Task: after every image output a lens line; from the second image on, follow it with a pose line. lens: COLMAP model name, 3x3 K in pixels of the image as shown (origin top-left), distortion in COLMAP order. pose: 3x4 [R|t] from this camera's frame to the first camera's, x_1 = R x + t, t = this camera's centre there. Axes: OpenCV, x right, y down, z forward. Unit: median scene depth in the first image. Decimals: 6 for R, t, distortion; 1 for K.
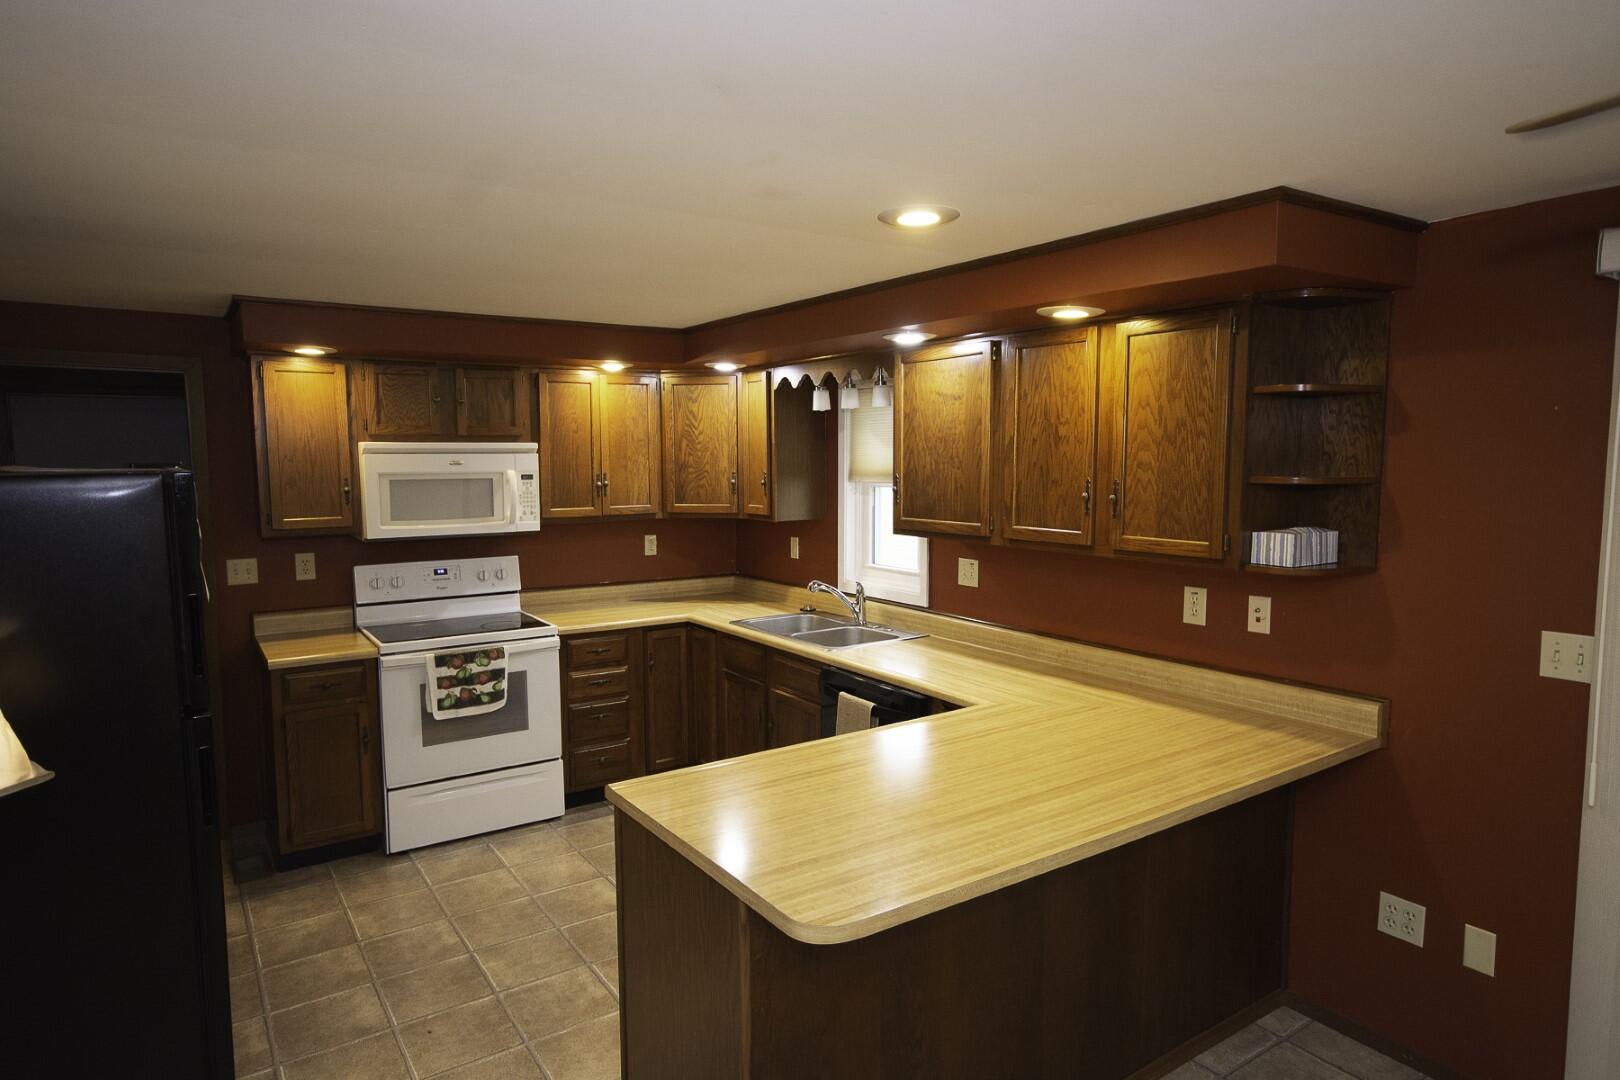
lens RADIAL K [[957.3, 0, 810.0], [0, 957.3, 540.0], [0, 0, 1]] dist [0.016761, 0.002396]
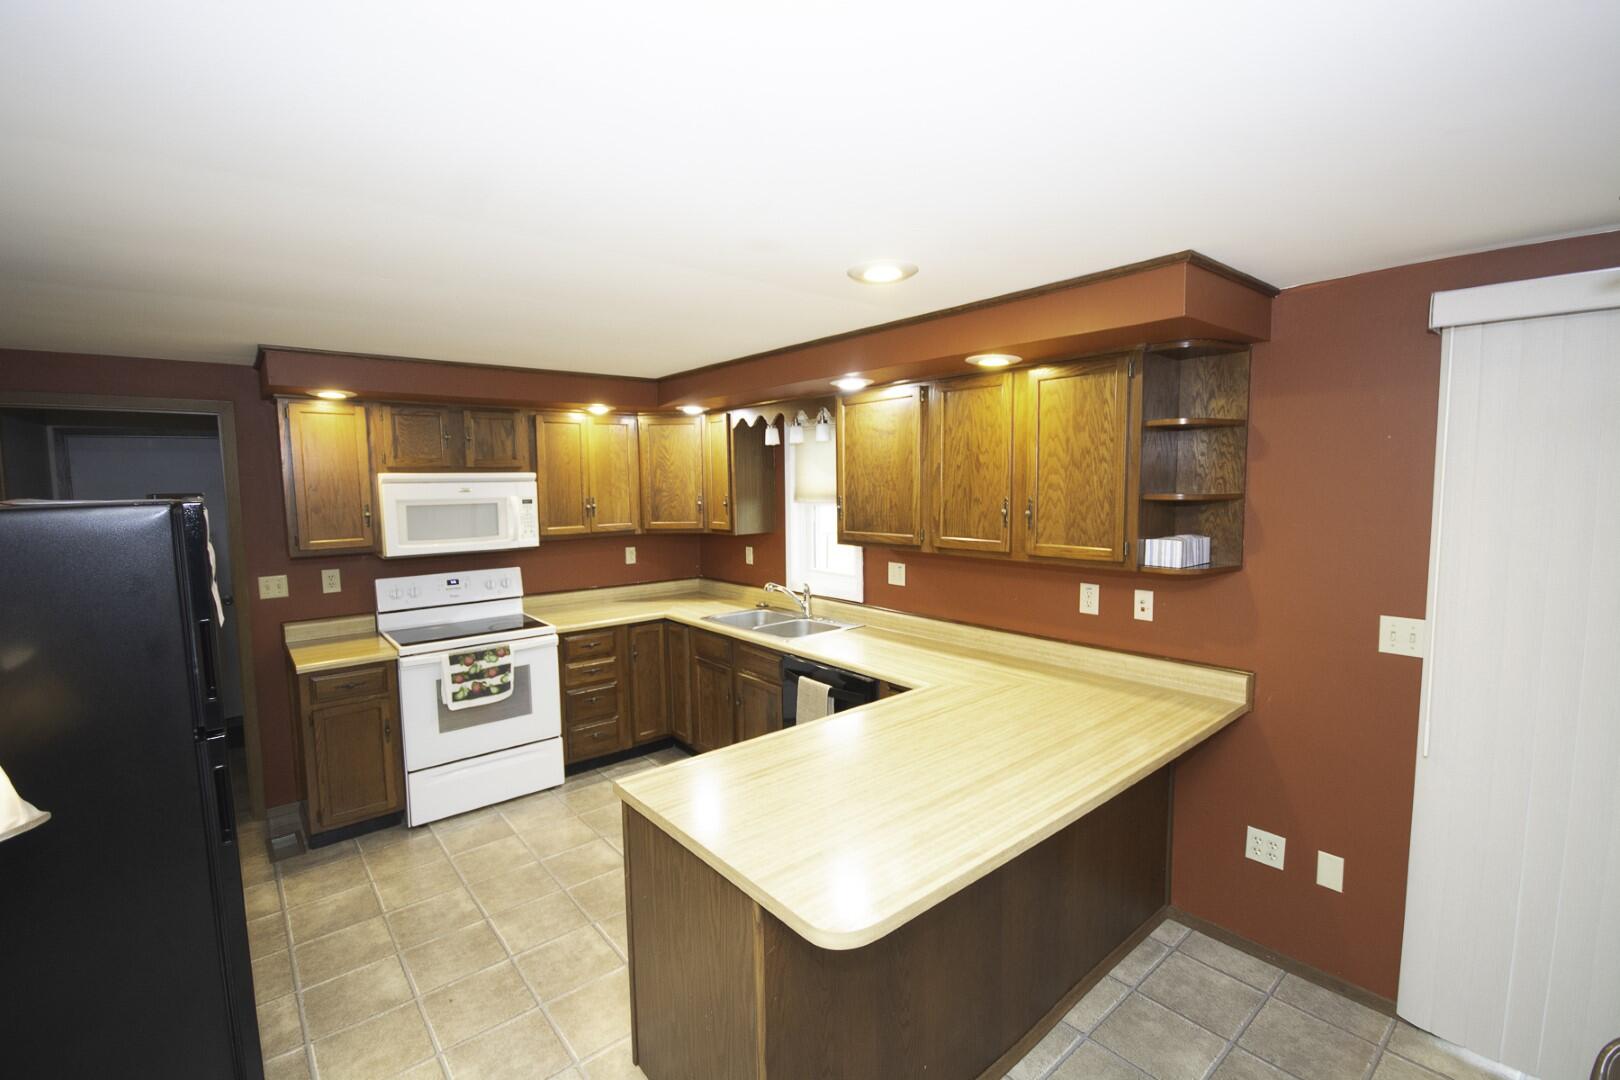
lens RADIAL K [[705.6, 0, 810.0], [0, 705.6, 540.0], [0, 0, 1]] dist [0.013333, -0.013731]
pose [[0.994743, -0.017967, 0.100817, -0.044682], [0.018576, 0.999814, -0.005101, -0.008770], [-0.100707, 0.006947, 0.994892, 0.116110]]
